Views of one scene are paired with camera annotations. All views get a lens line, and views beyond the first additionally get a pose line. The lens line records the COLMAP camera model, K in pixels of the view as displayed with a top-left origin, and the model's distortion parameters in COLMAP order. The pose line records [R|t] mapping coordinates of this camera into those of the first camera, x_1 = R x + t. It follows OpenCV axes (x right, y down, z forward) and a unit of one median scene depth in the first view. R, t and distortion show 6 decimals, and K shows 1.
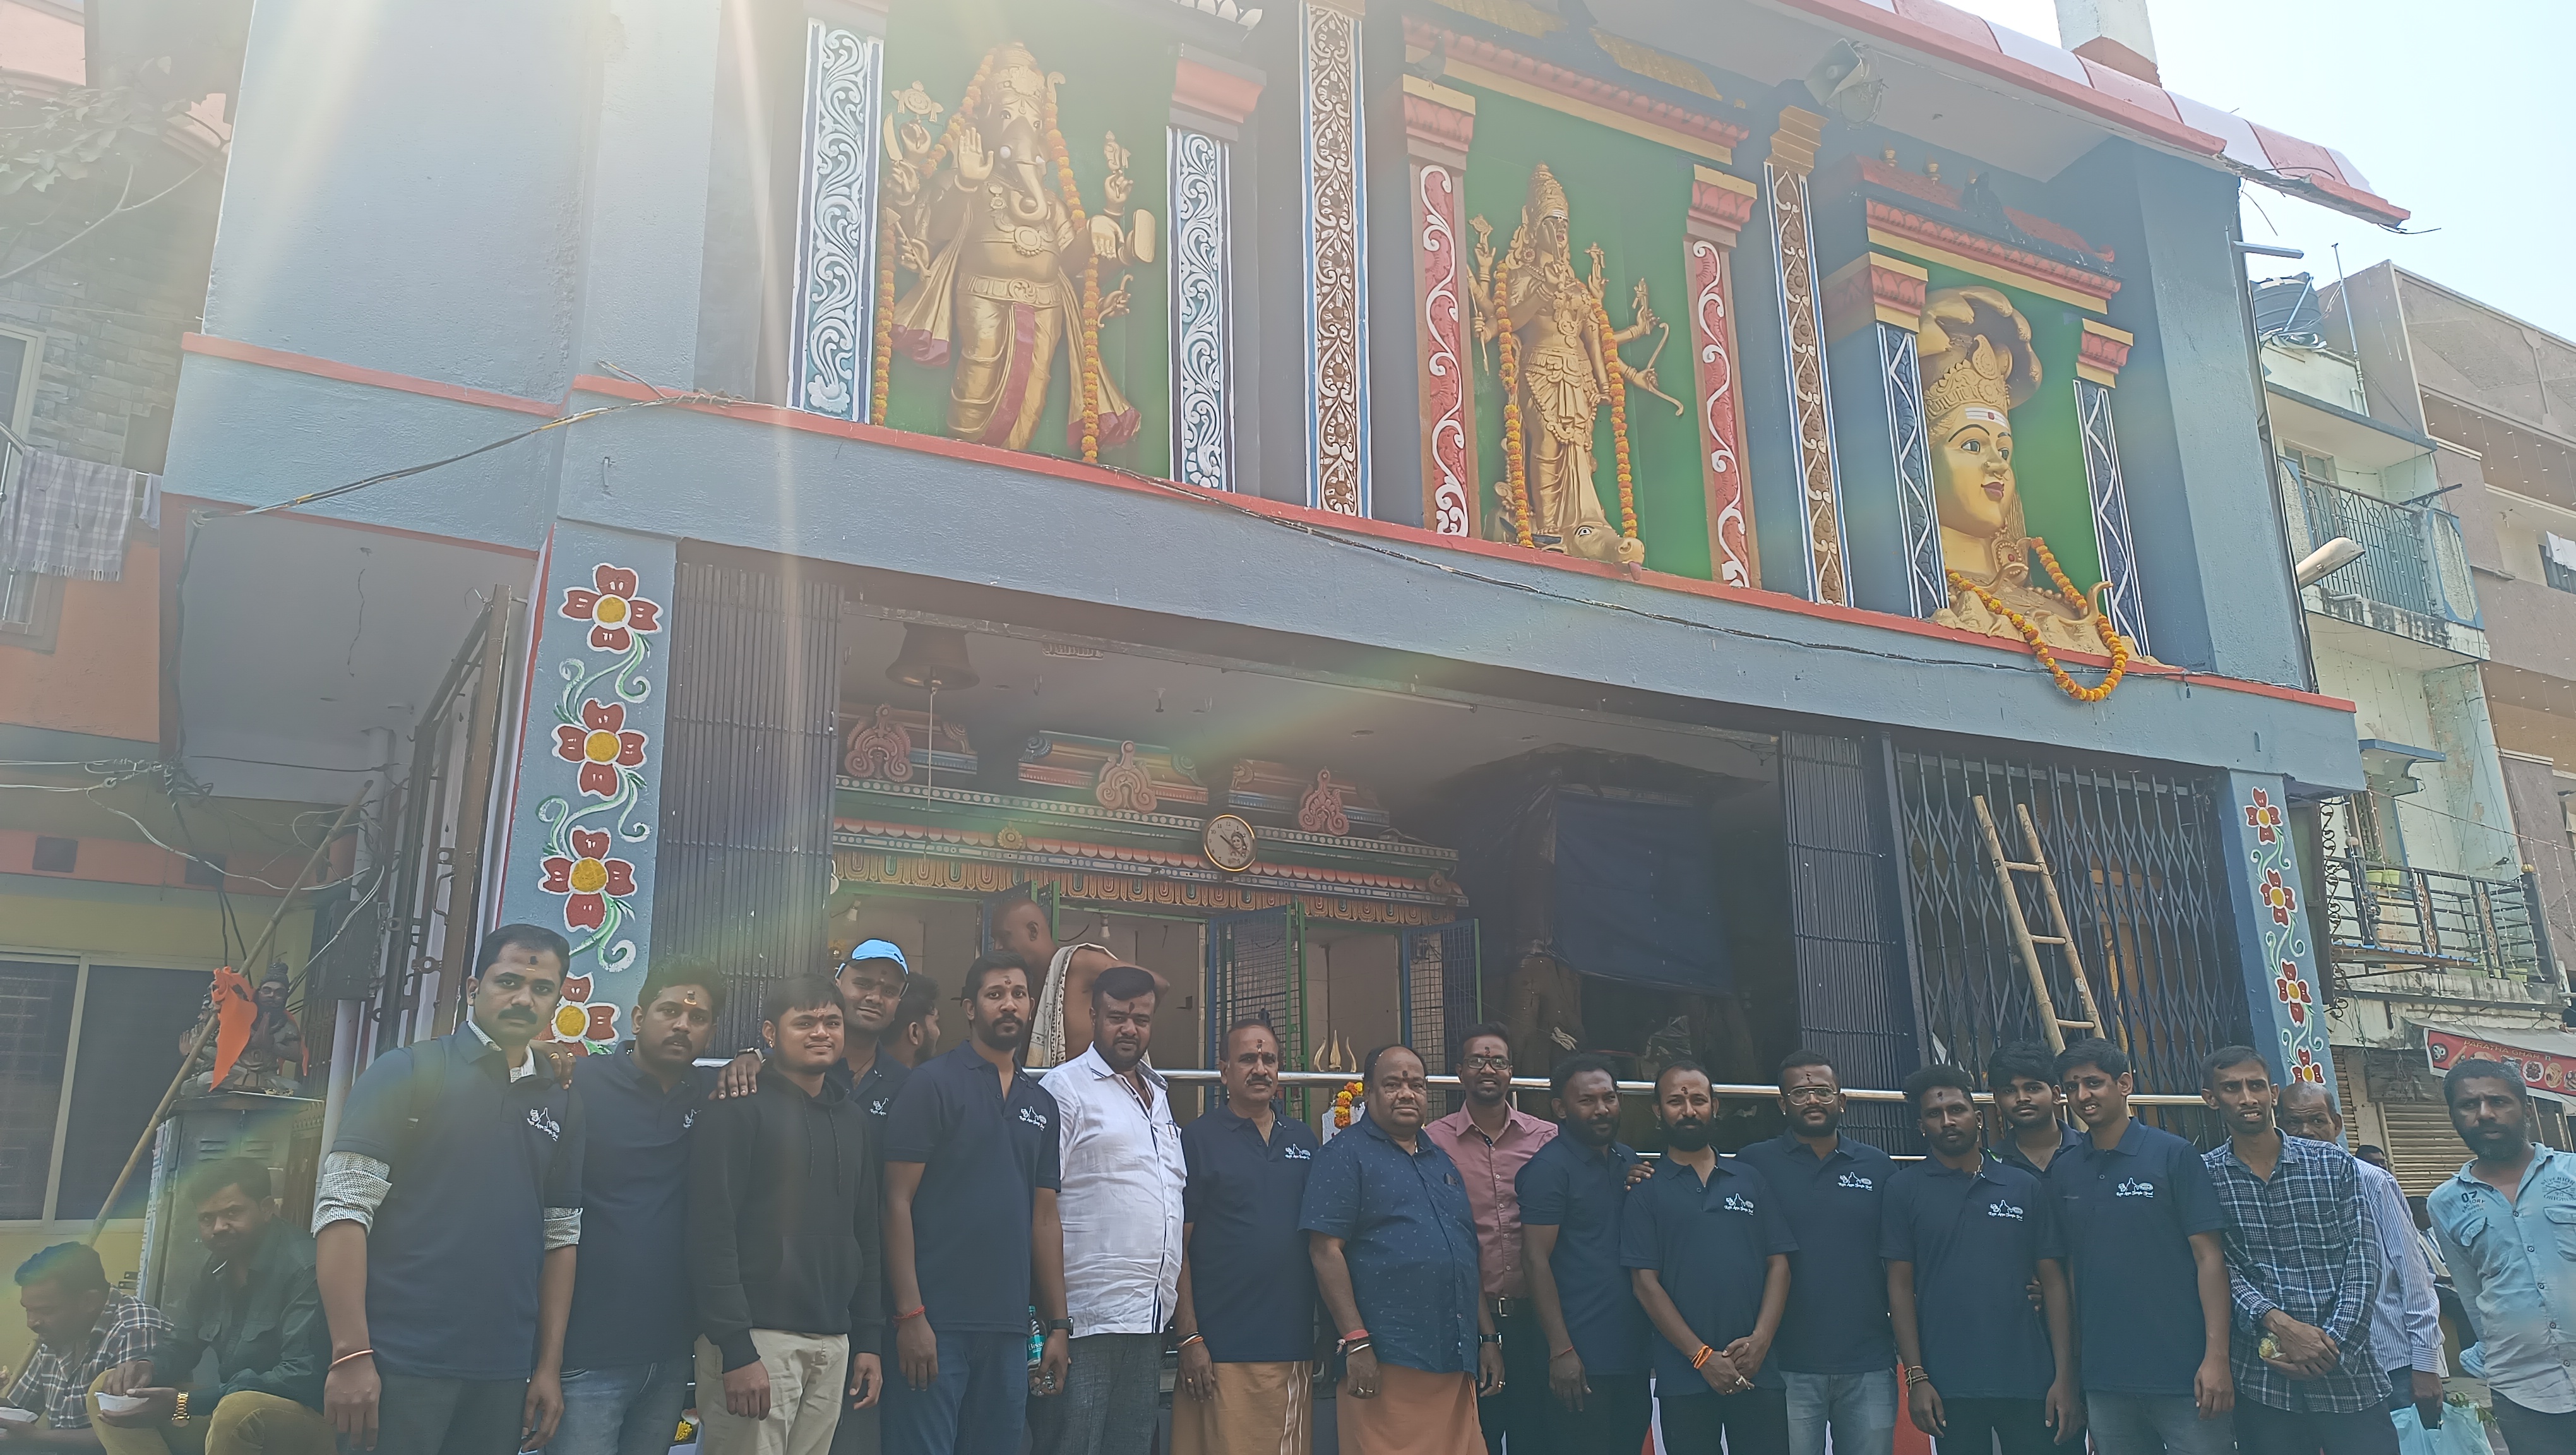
lens RADIAL K [[1761.6, 0, 1274.1], [0, 1761.6, 724.9], [0, 0, 1]] dist [0.023230, -0.028093]
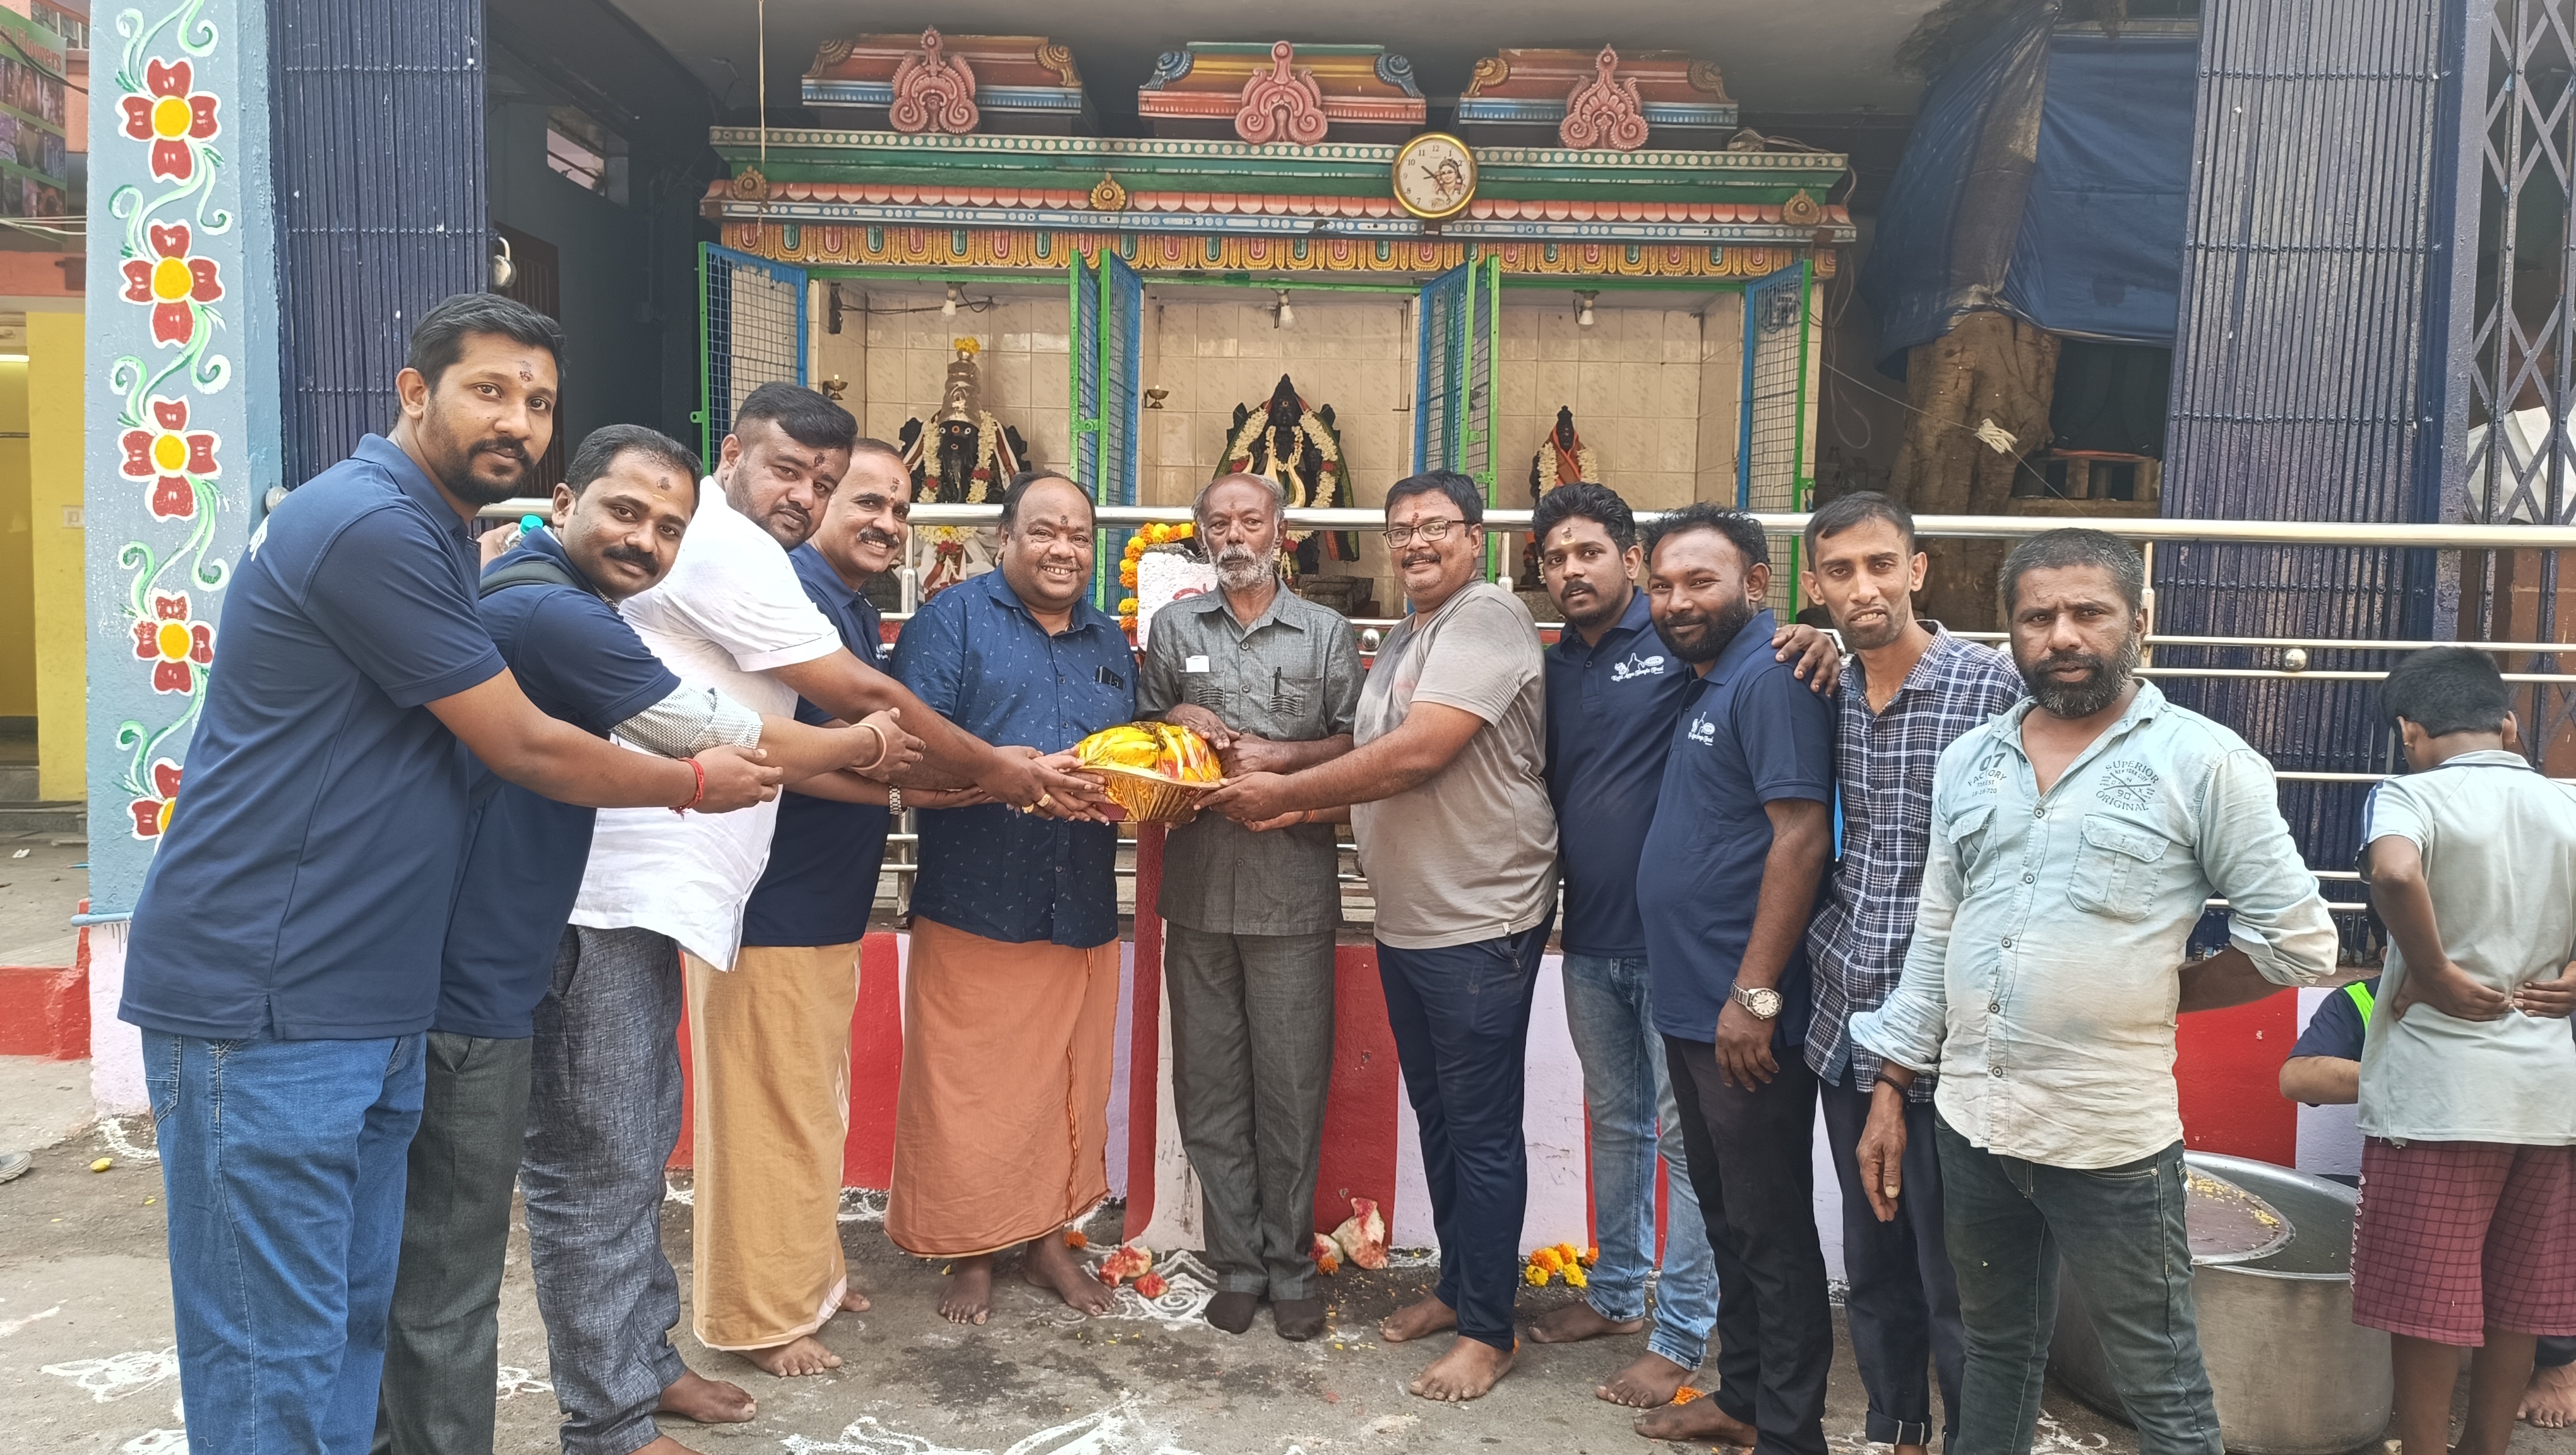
lens RADIAL K [[1761.6, 0, 1297.6], [0, 1761.6, 751.6], [0, 0, 1]] dist [0.023230, -0.028093]
pose [[0.846891, 0.075093, -0.526438, 0.347988], [0.111277, 0.943035, 0.313533, 0.060919], [0.519994, -0.324108, 0.790291, 0.353992]]
